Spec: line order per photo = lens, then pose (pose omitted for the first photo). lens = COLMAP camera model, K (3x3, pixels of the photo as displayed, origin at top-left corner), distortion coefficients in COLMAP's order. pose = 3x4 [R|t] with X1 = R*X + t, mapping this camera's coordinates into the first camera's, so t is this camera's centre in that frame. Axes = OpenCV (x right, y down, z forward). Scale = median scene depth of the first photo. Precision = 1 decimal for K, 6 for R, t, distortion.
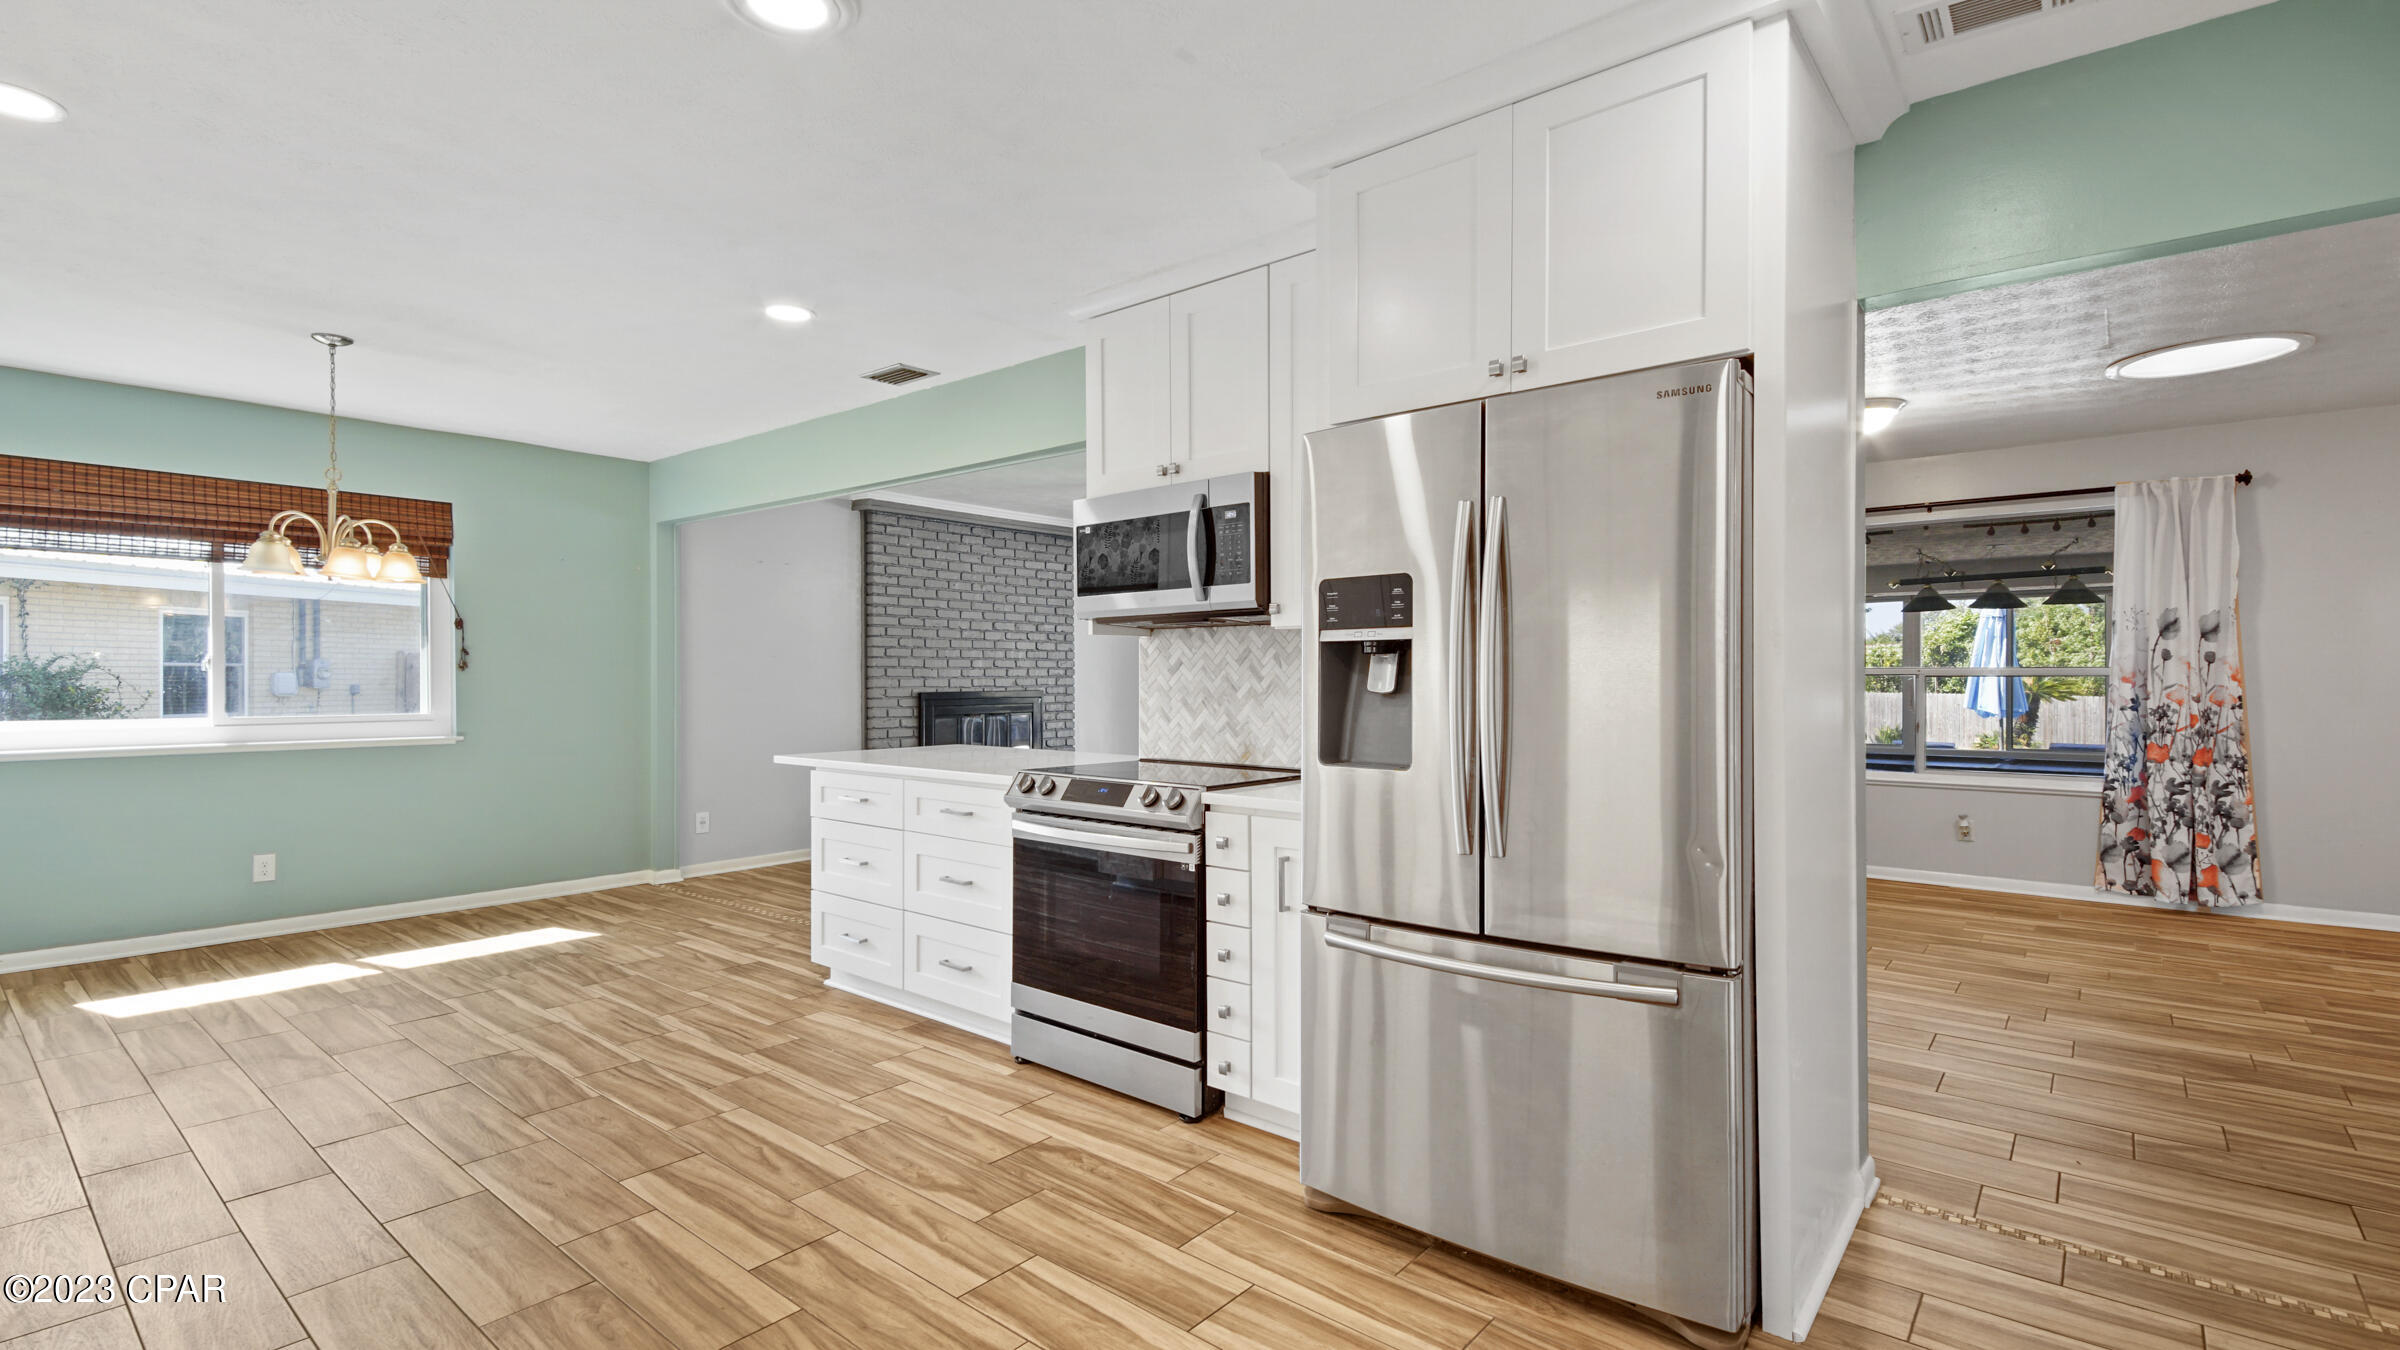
lens RADIAL K [[1123.5, 0, 1224.5], [0, 1123.5, 678.0], [0, 0, 1]] dist [0.043576, -0.031473]
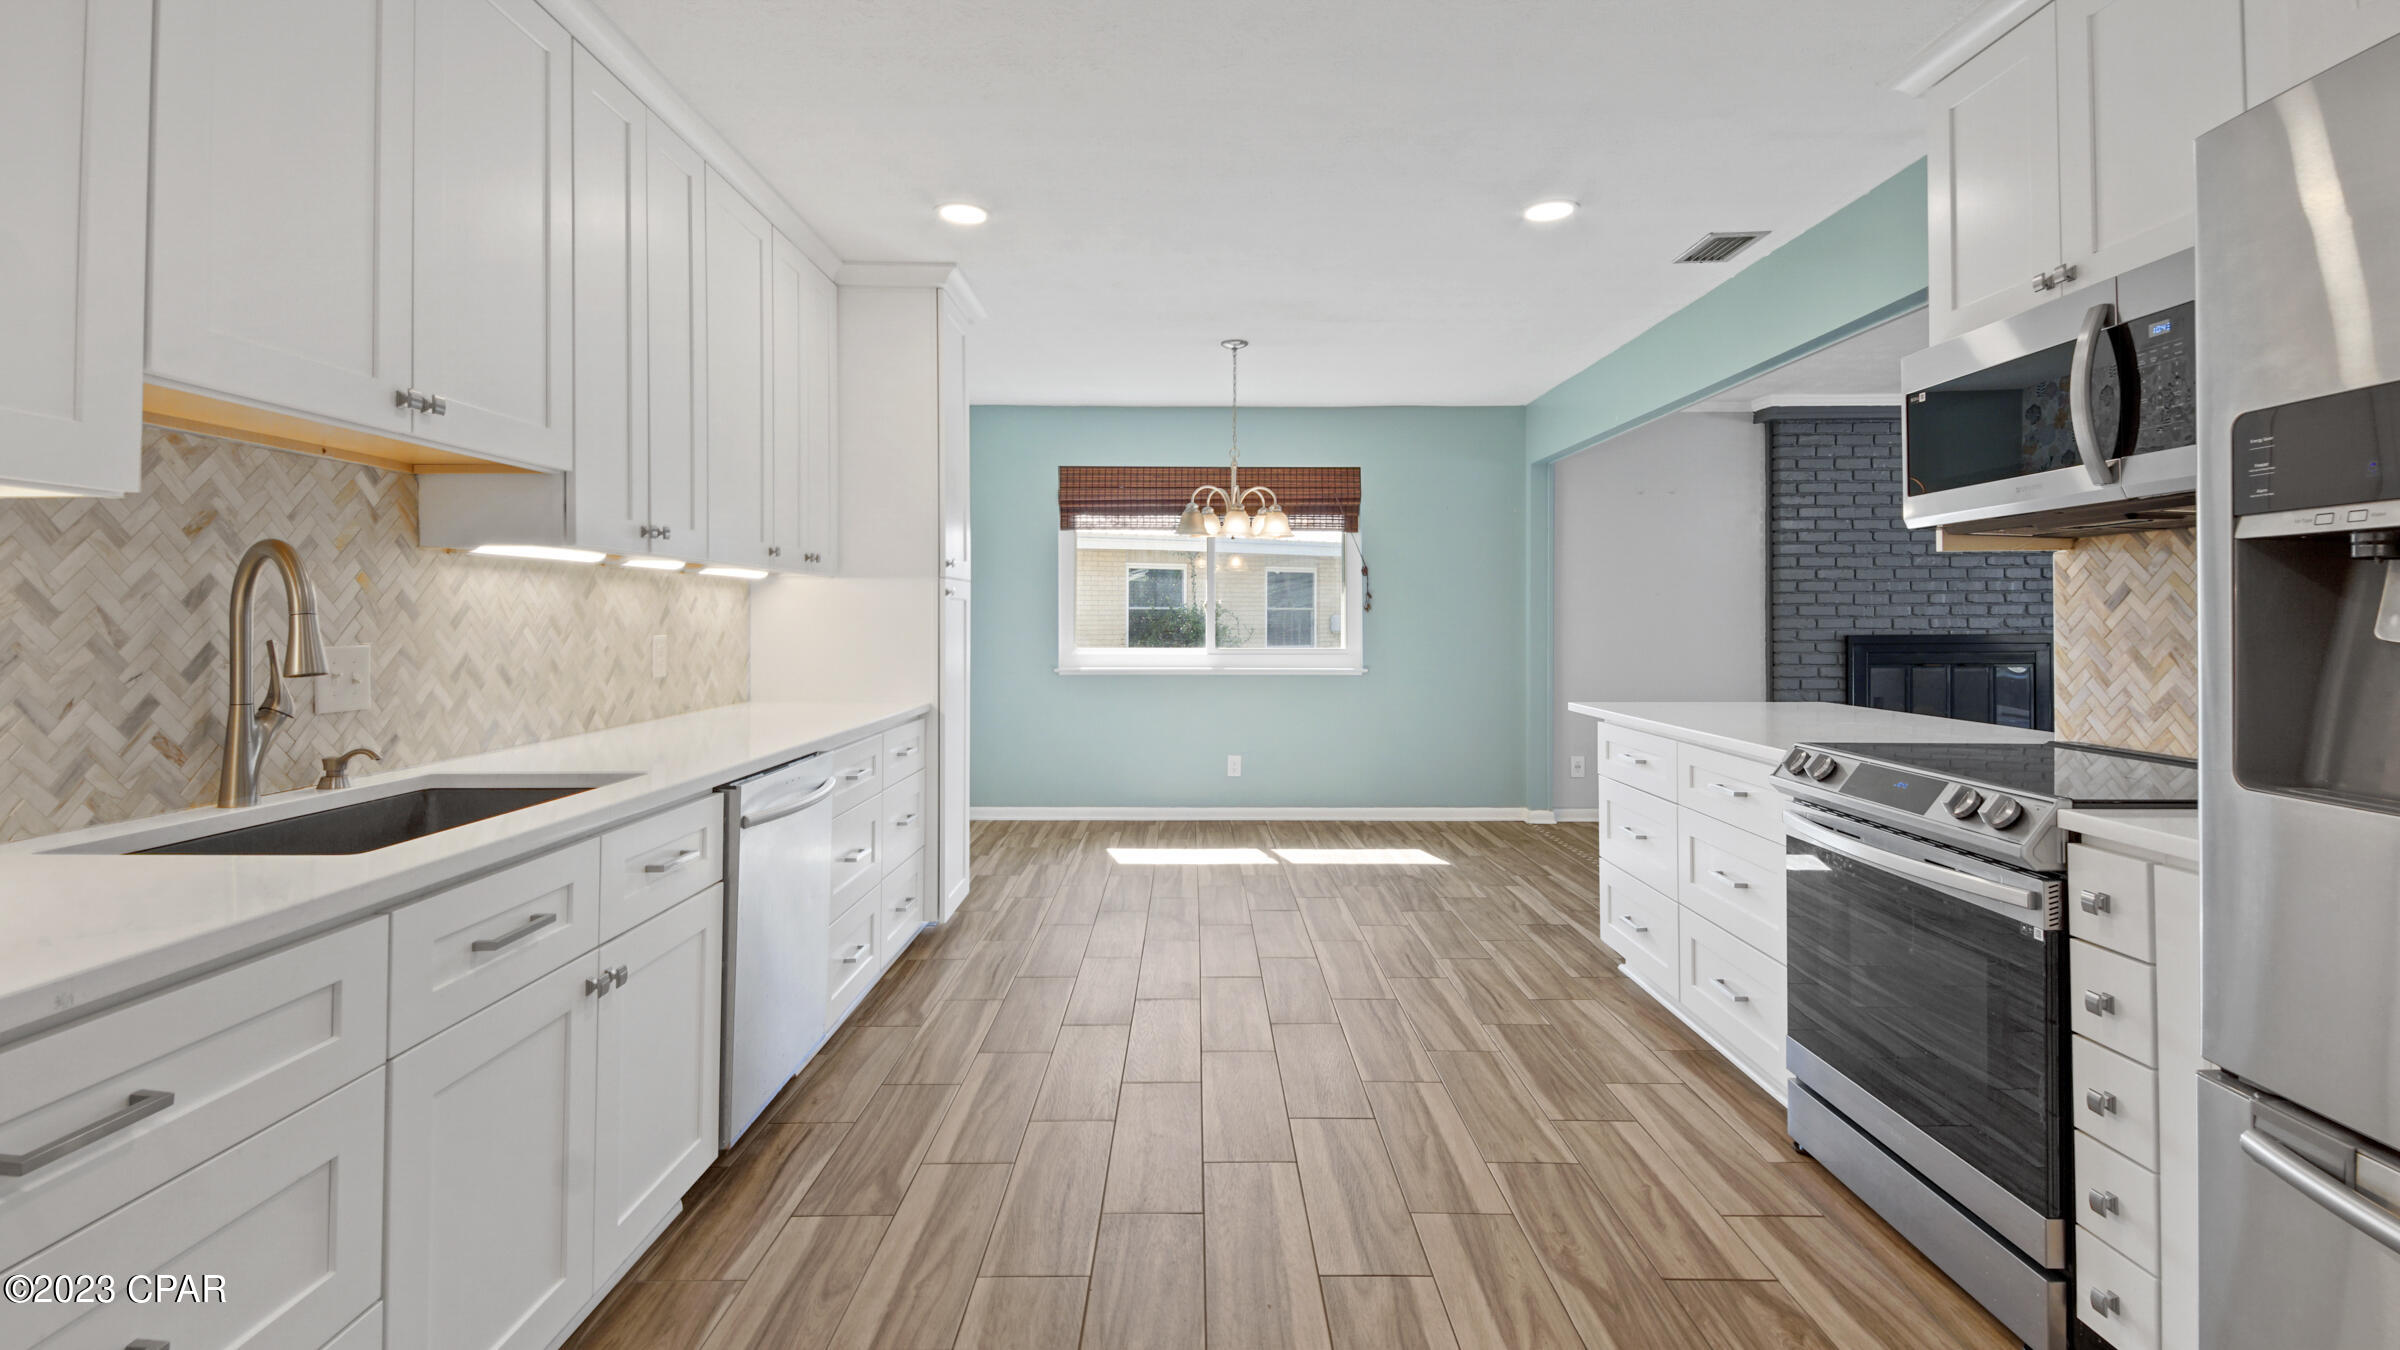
lens RADIAL K [[1110.3, 0, 1165.9], [0, 1110.3, 608.7], [0, 0, 1]] dist [0.065894, -0.032204]
pose [[0.619236, -0.008532, -0.785159, 0.130352], [0.001438, 0.999952, -0.009731, 0.001866], [0.785204, 0.004897, 0.619218, 0.215237]]
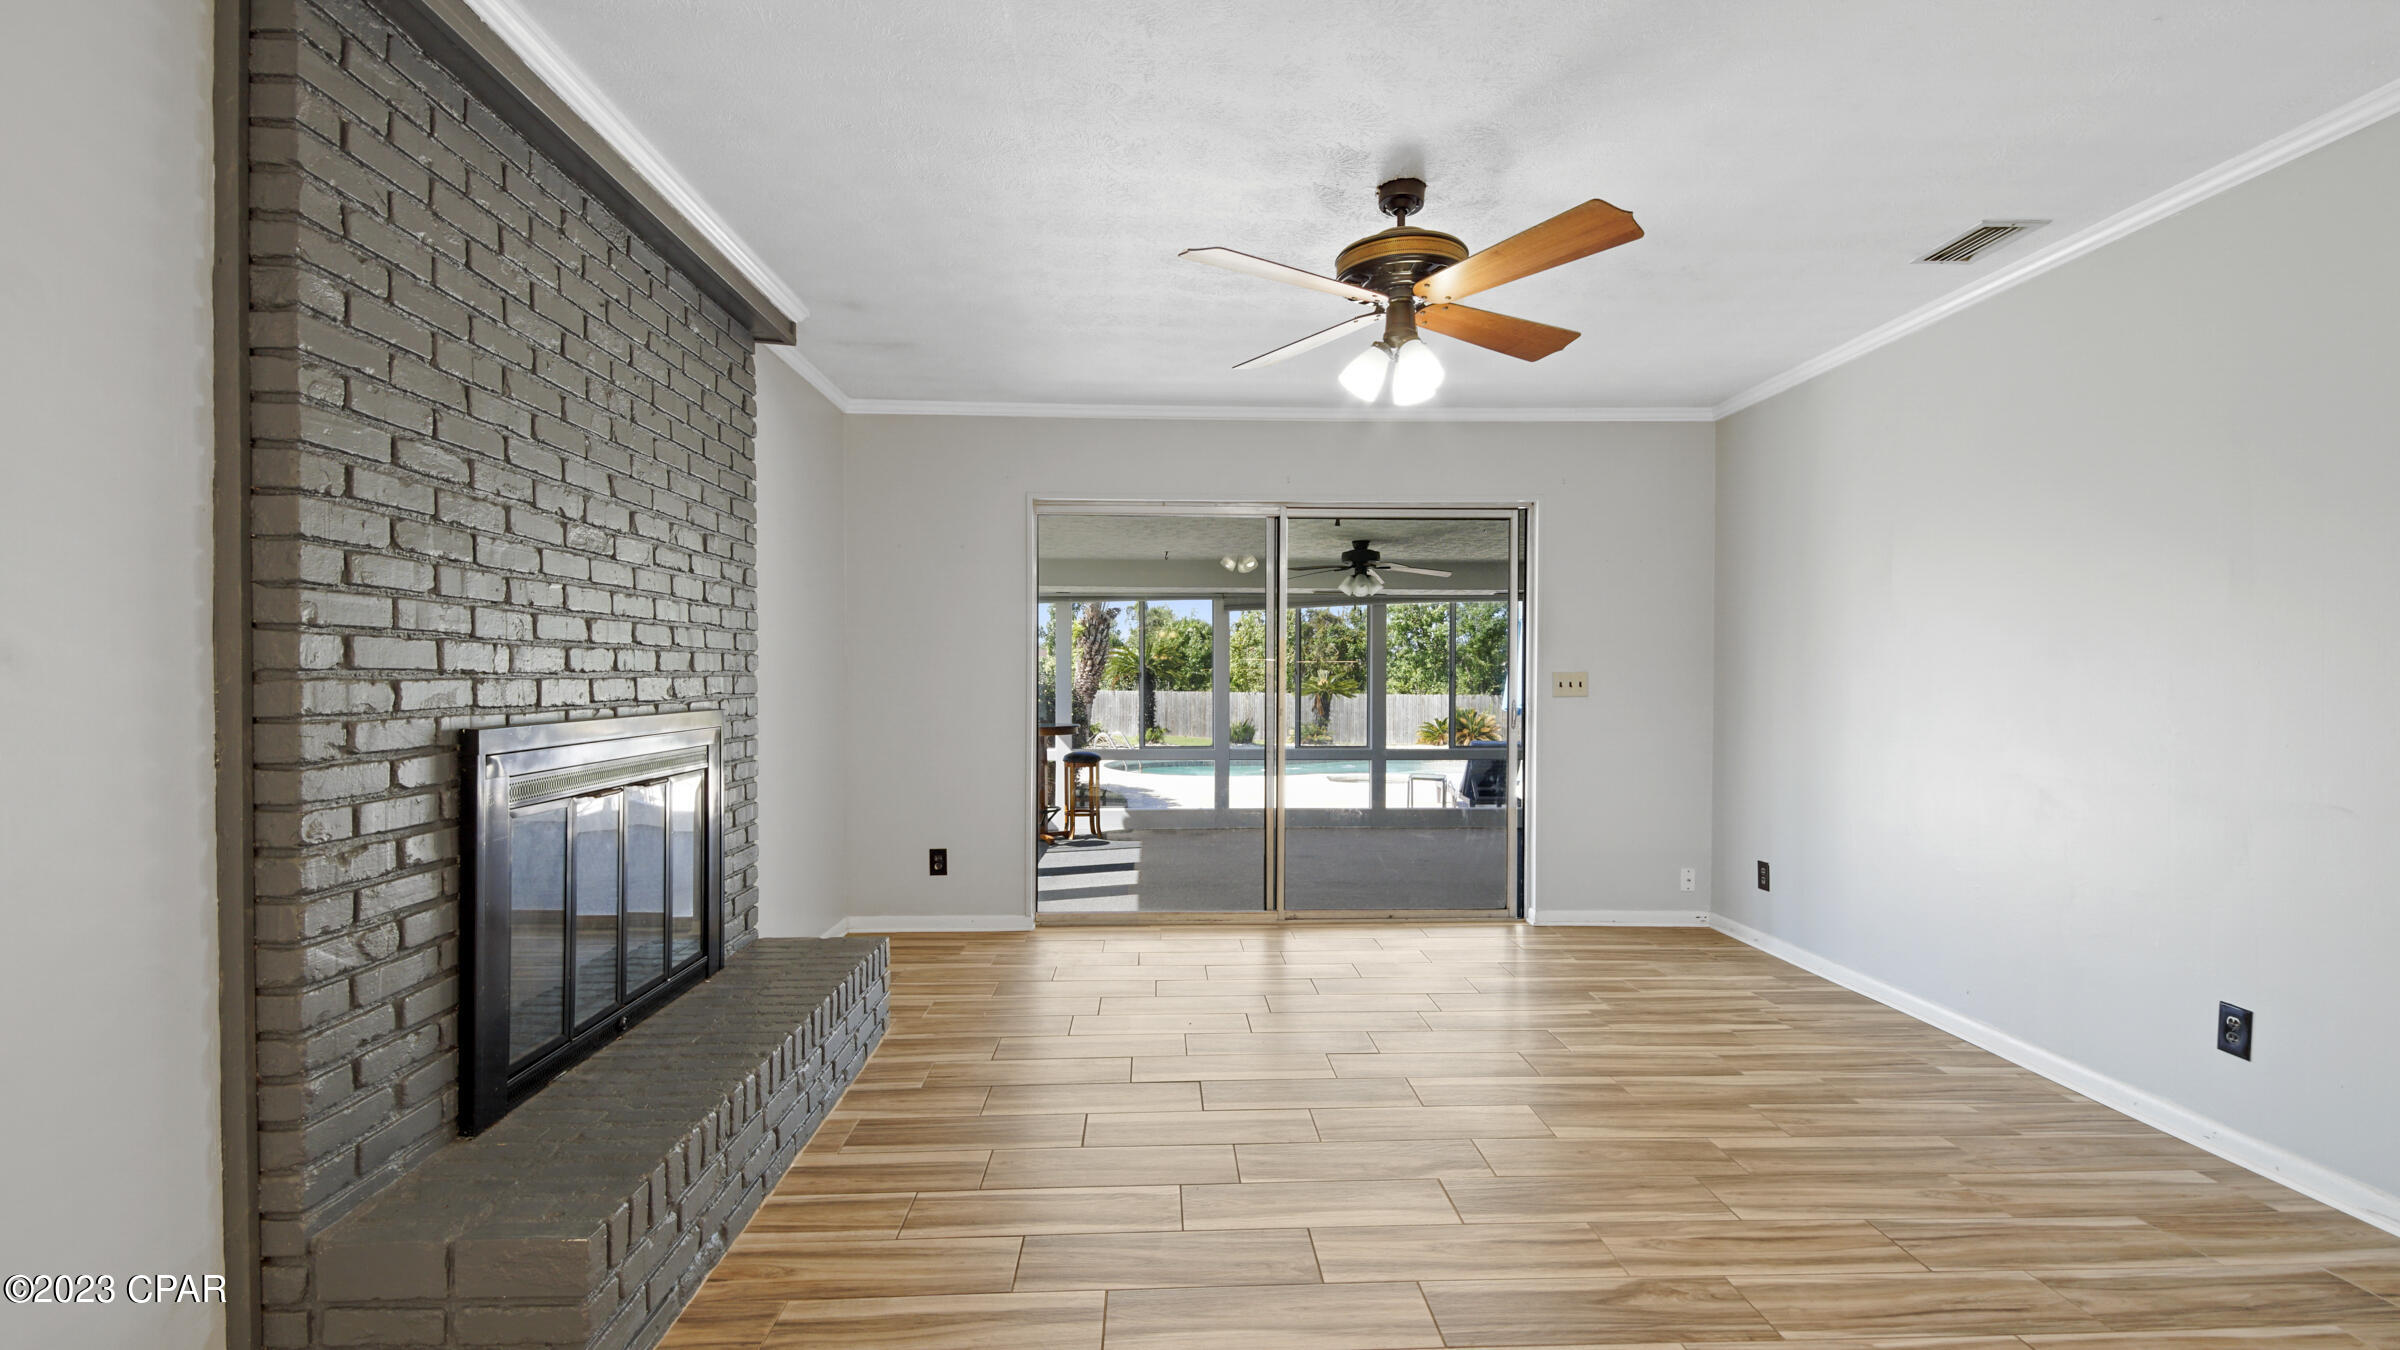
lens RADIAL K [[1037.1, 0, 1202.8], [0, 1037.1, 684.0], [0, 0, 1]] dist [0.000103, -0.000519]
pose [[0.728370, -0.005250, 0.685164, -0.613092], [0.000866, 0.999977, 0.006742, 0.000428], [-0.685183, -0.004318, 0.728358, 1.375133]]
